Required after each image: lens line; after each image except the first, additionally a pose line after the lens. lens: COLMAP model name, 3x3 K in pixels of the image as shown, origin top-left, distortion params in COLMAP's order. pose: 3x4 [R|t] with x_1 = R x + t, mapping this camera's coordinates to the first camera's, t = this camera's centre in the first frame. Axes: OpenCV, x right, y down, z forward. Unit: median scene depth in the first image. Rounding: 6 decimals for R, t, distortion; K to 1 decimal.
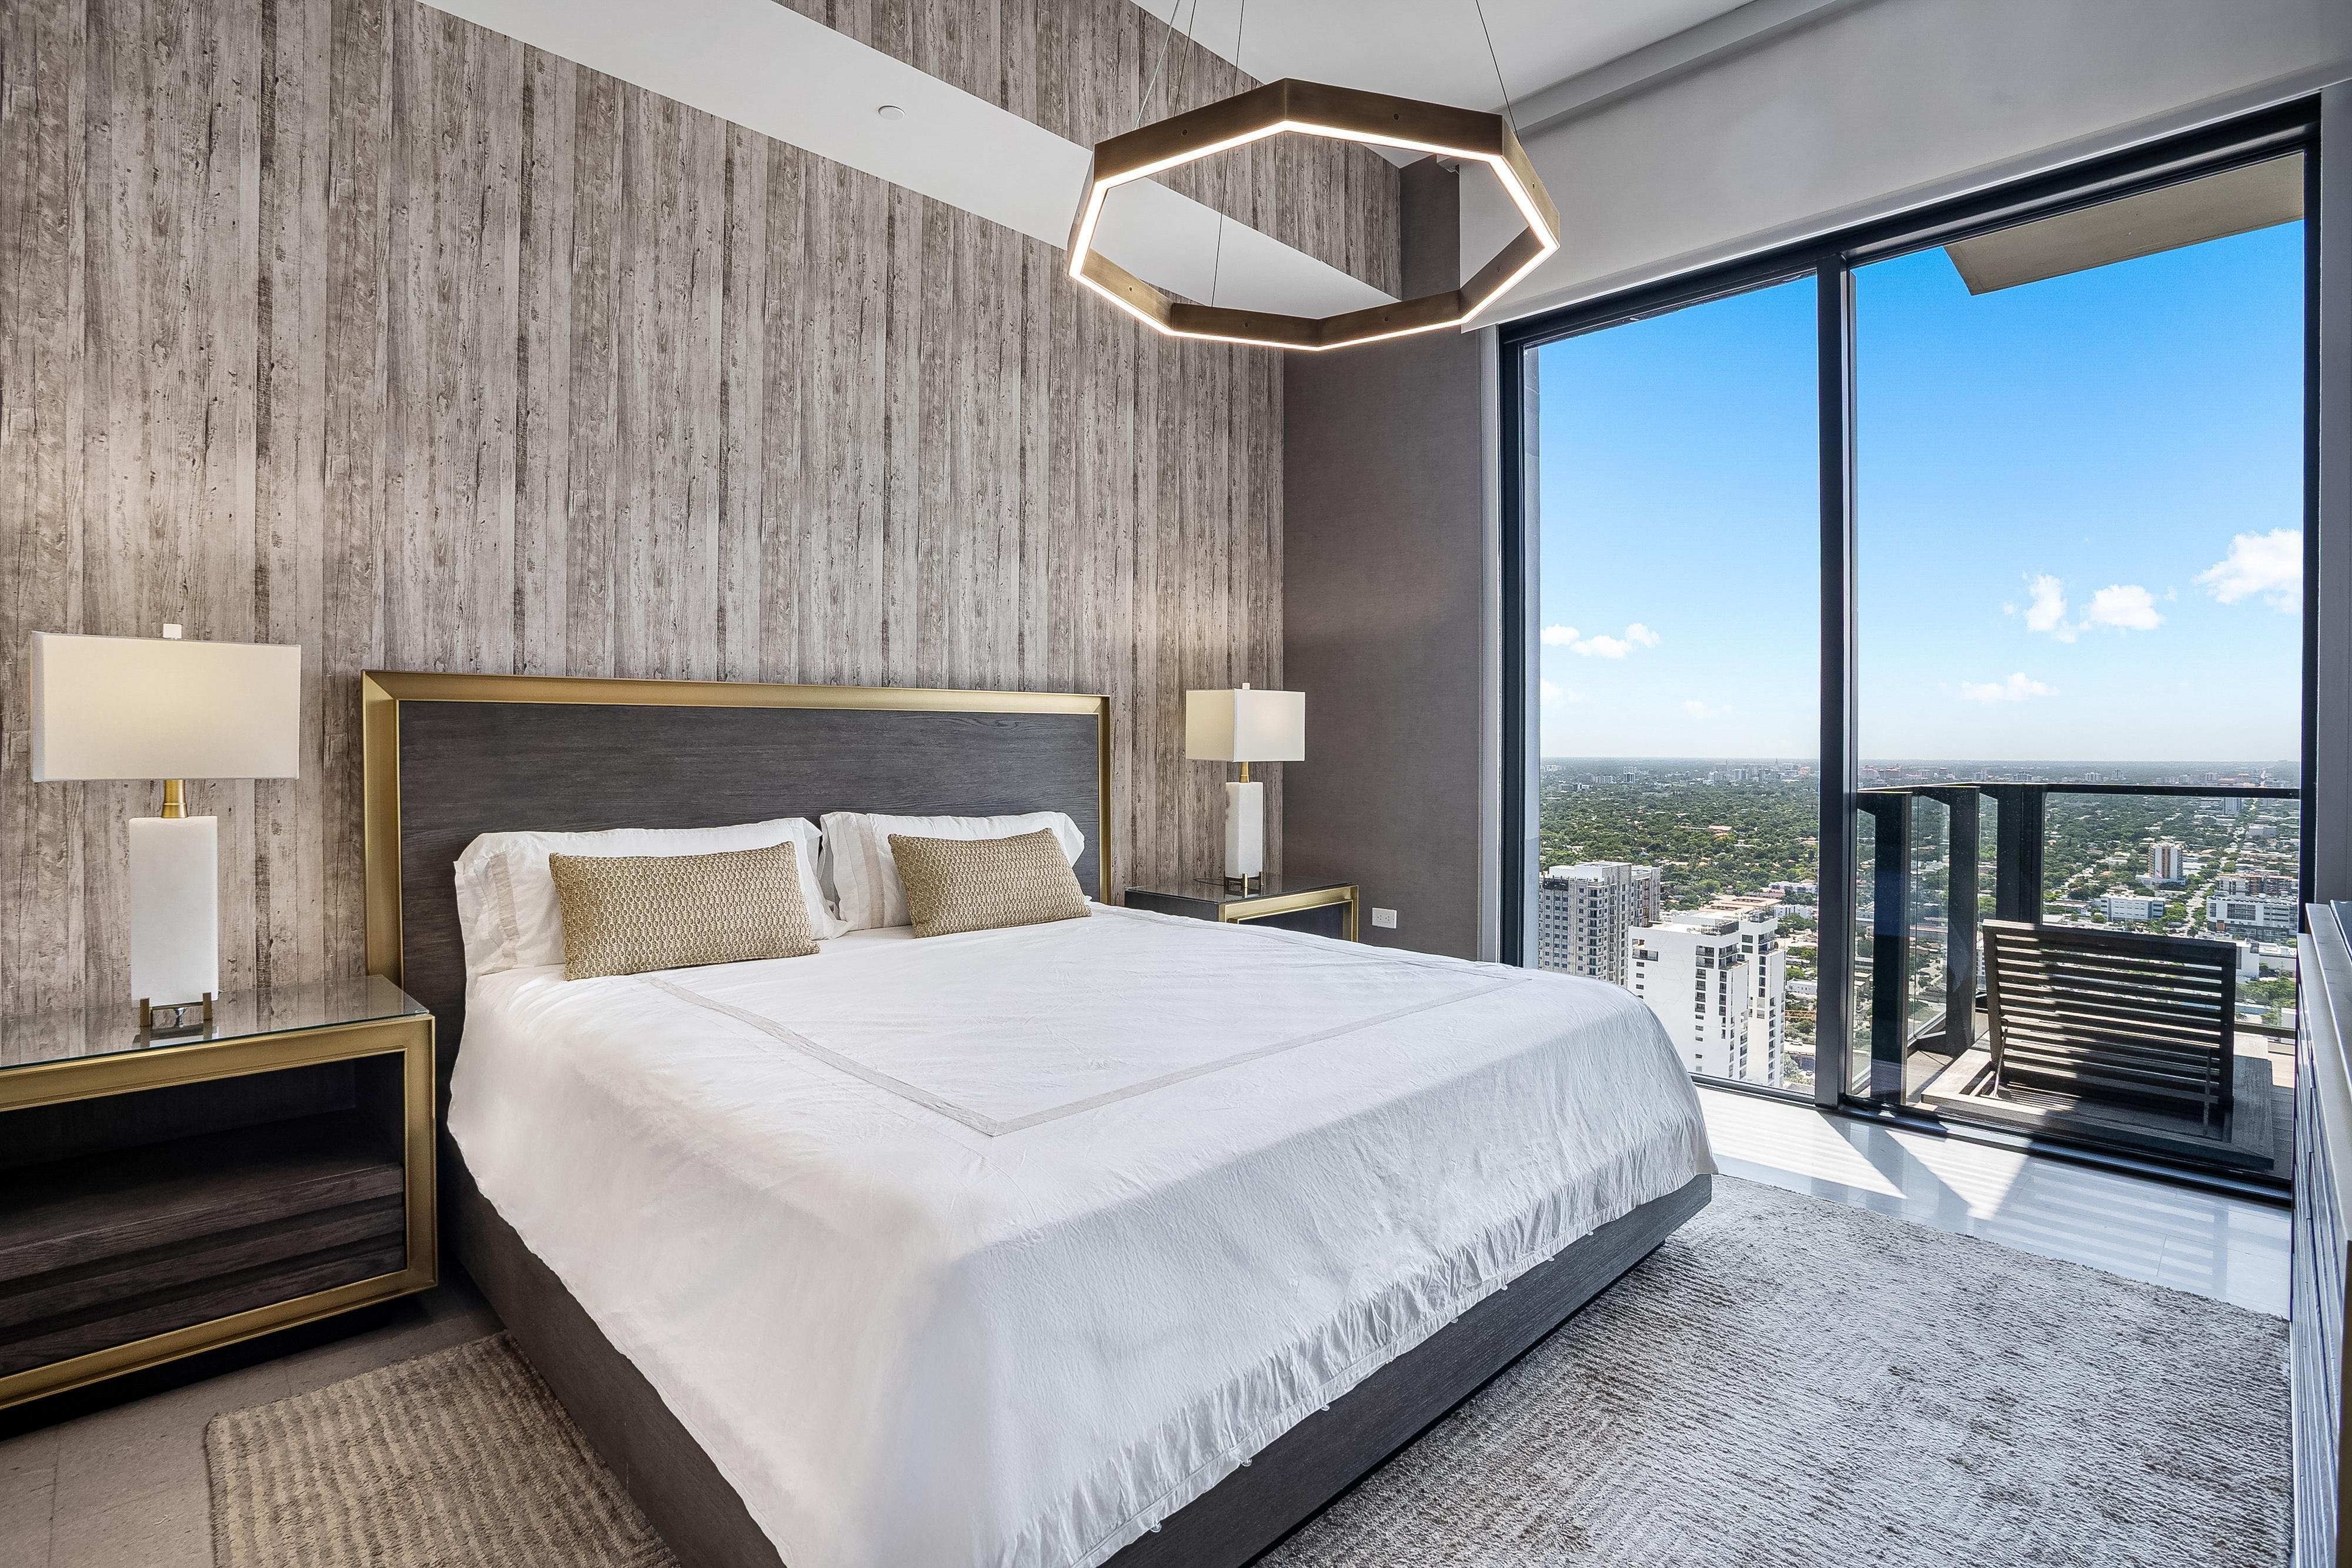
lens RADIAL K [[1147.8, 0, 1174.0], [0, 1147.8, 750.3], [0, 0, 1]] dist [-0.065992, 0.023496]
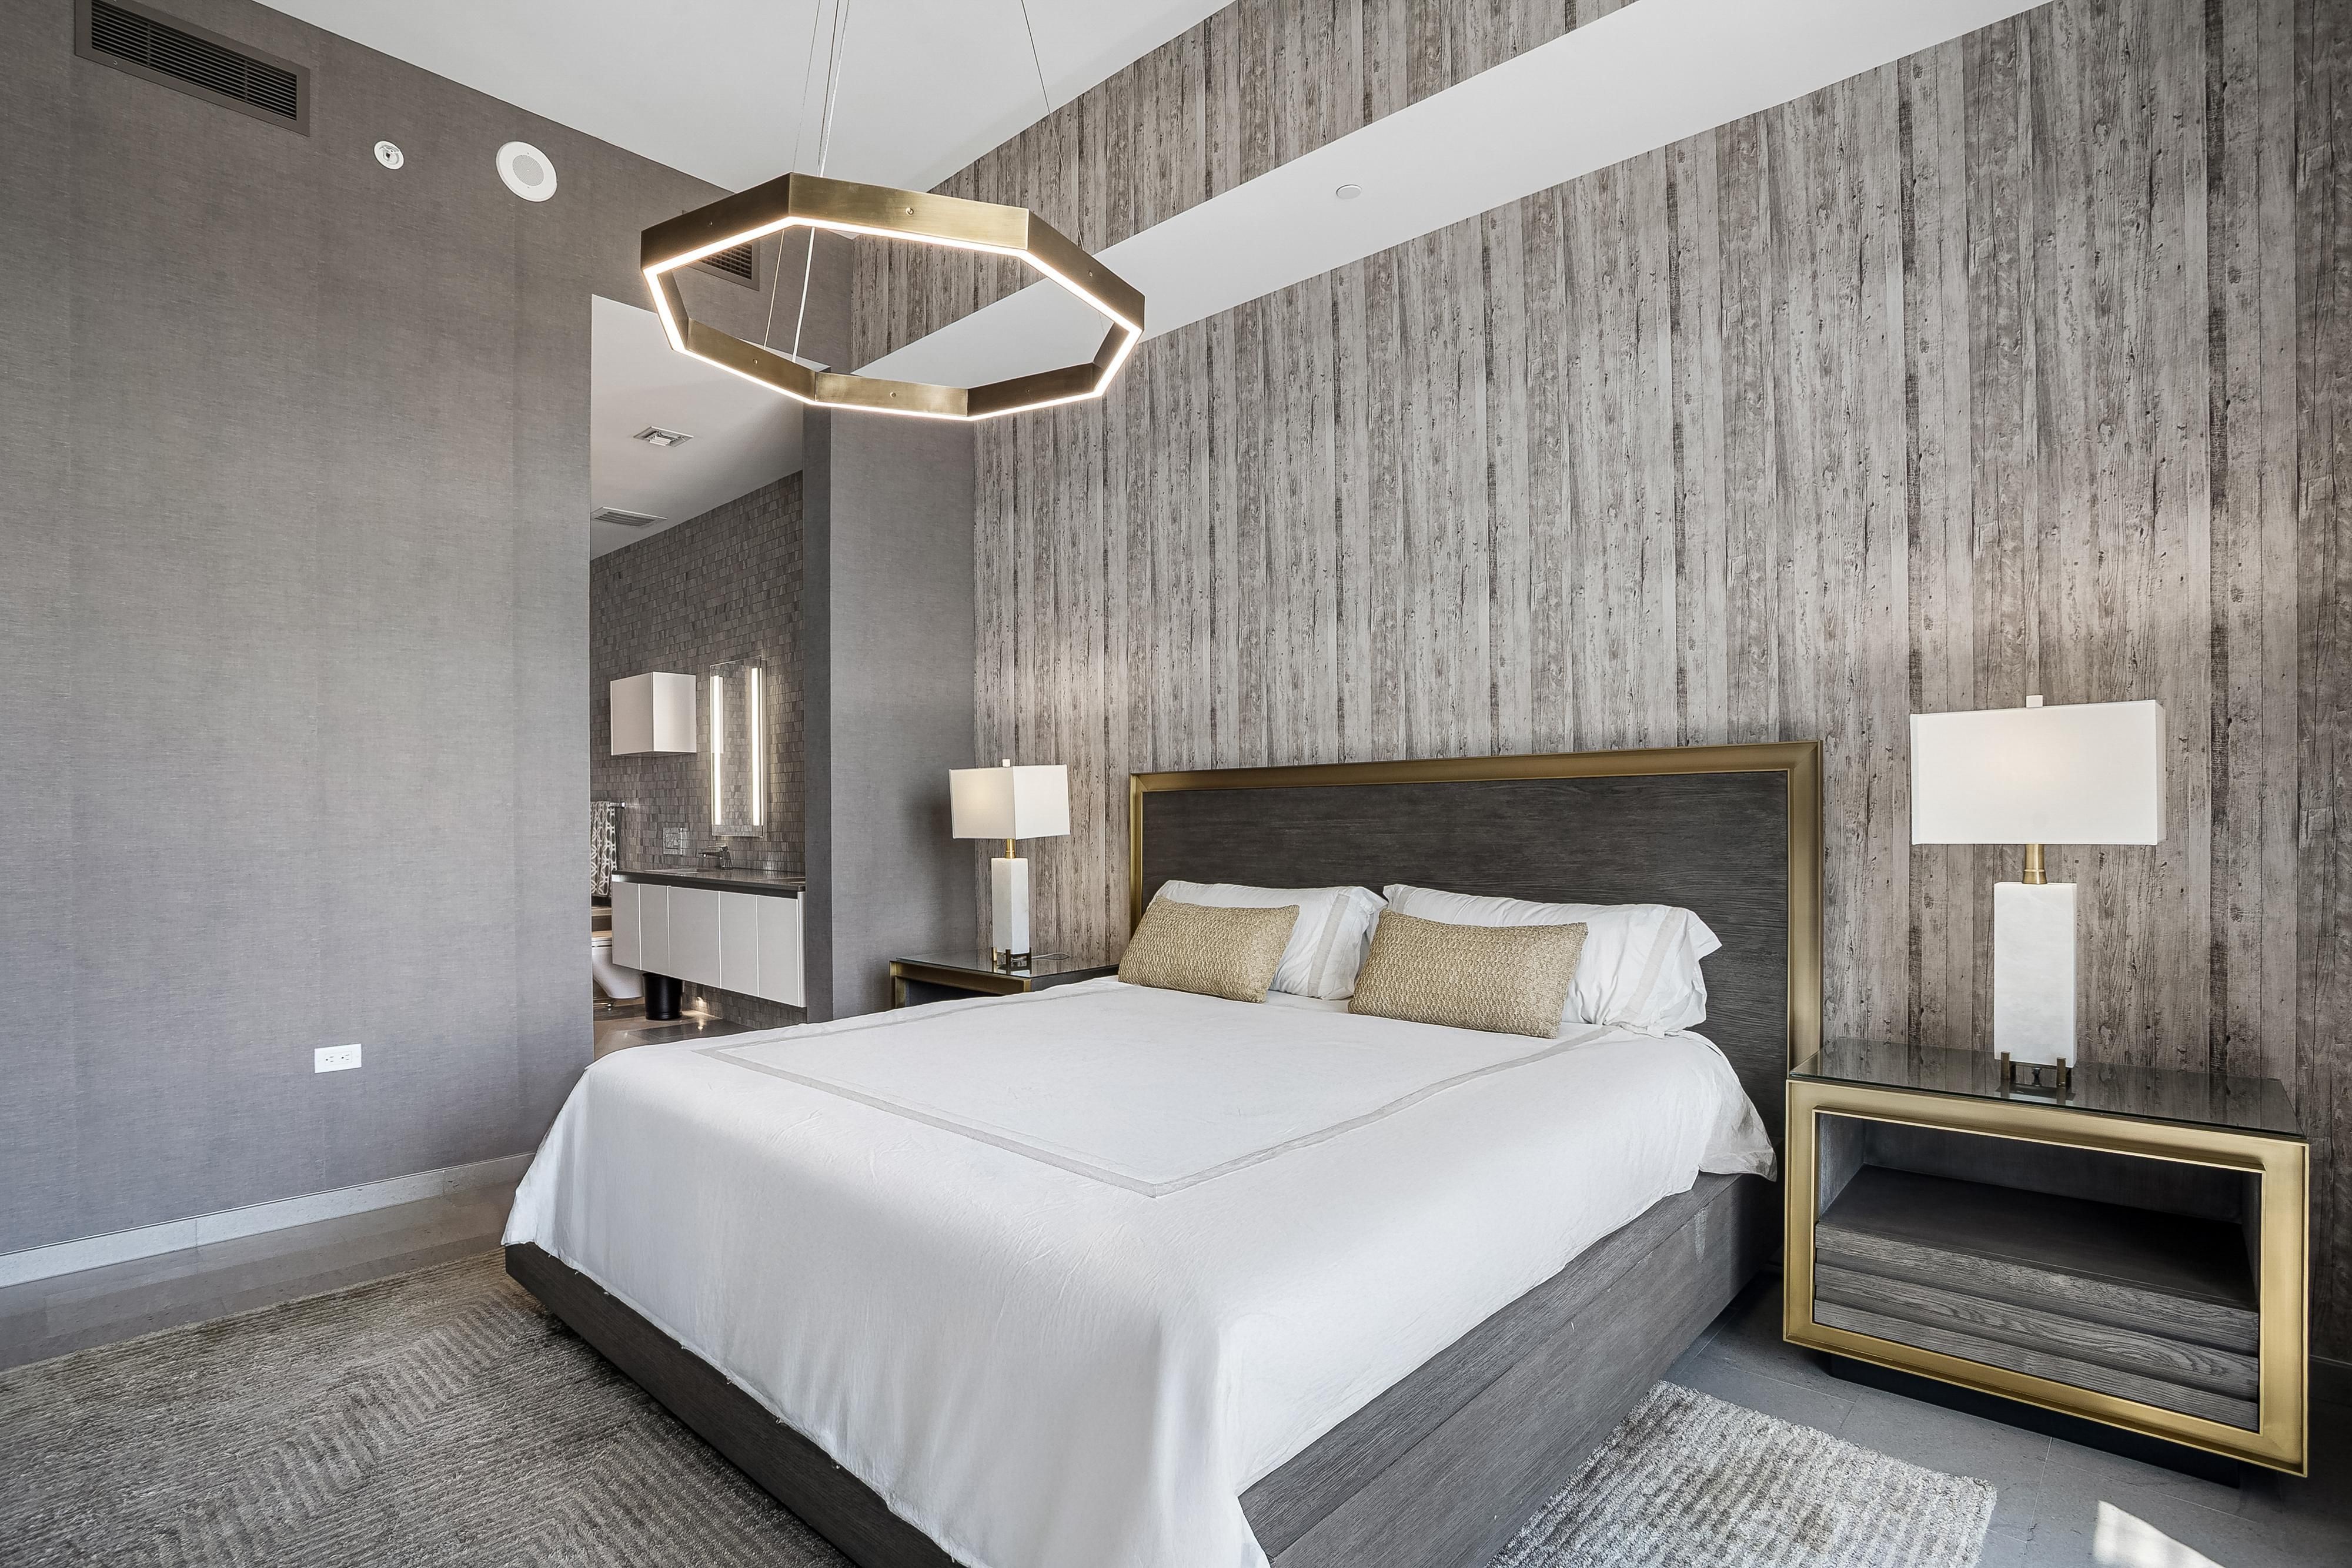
lens RADIAL K [[1147.8, 0, 1119.2], [0, 1147.8, 846.7], [0, 0, 1]] dist [-0.065992, 0.023496]
pose [[0.034525, 0.018560, -0.999231, 0.578233], [-0.000097, 0.999828, 0.018568, 0.001558], [0.999404, -0.000544, 0.034521, 0.576768]]
